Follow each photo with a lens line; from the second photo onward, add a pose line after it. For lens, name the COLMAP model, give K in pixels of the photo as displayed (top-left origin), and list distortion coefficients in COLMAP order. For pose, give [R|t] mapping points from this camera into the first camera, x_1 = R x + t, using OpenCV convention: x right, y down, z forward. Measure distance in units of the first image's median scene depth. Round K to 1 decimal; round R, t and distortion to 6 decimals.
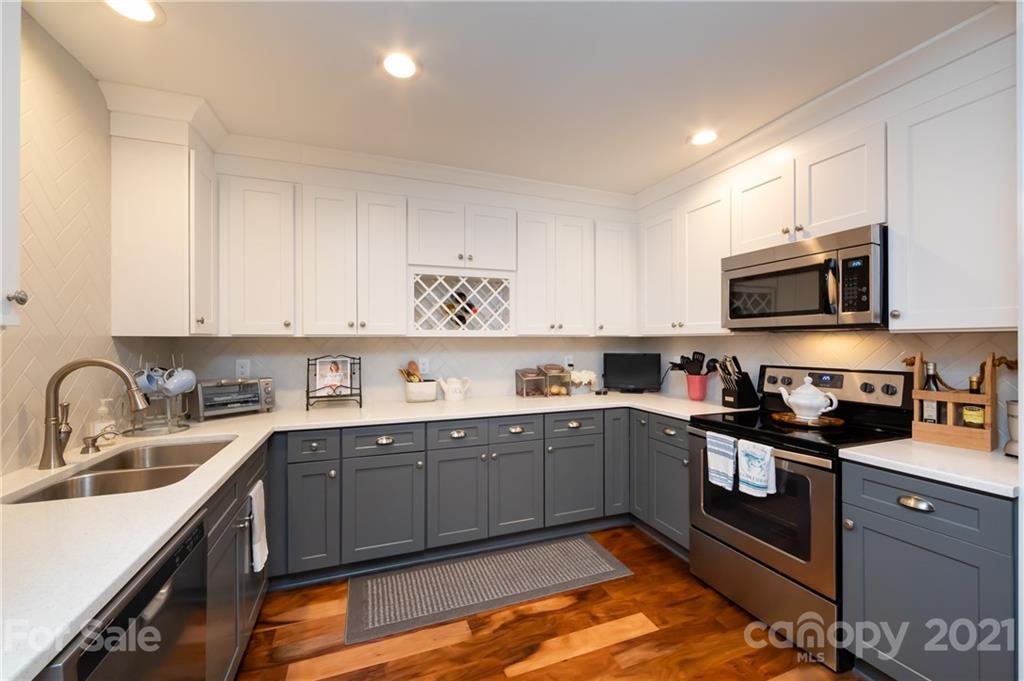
lens RADIAL K [[403.0, 0, 515.7], [0, 403.0, 341.9], [0, 0, 1]] dist [-0.003388, -0.000403]
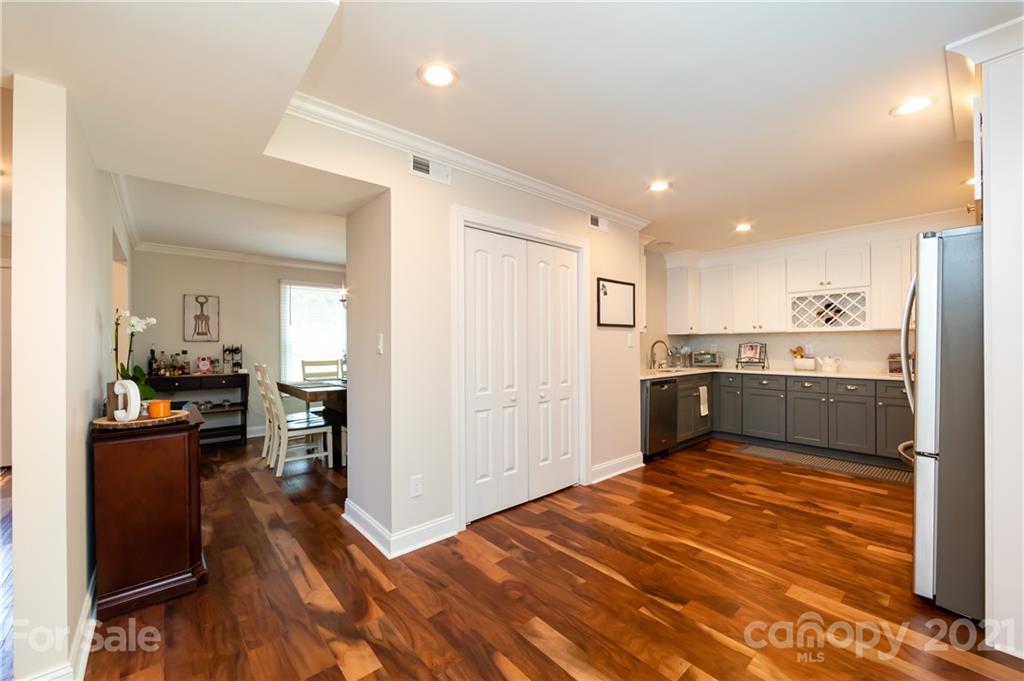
lens RADIAL K [[403.0, 0, 510.6], [0, 403.0, 341.8], [0, 0, 1]] dist [-0.003388, -0.000403]
pose [[0.338023, -0.005287, -0.941123, 1.117215], [0.004146, 0.999983, -0.004129, 0.036730], [0.941129, -0.002506, 0.338039, -0.876440]]
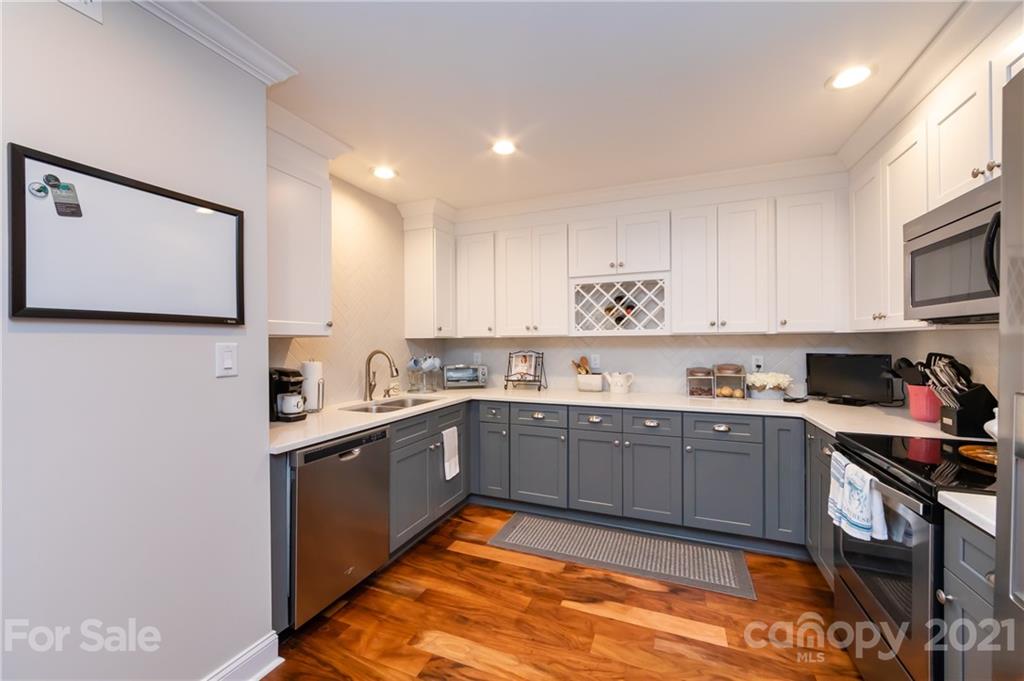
lens RADIAL K [[403.0, 0, 513.3], [0, 403.0, 341.7], [0, 0, 1]] dist [-0.003388, -0.000403]
pose [[0.727869, -0.002755, -0.685710, 0.487659], [0.004783, 0.999988, 0.001060, 0.001138], [0.685699, -0.004051, 0.727874, -0.015037]]
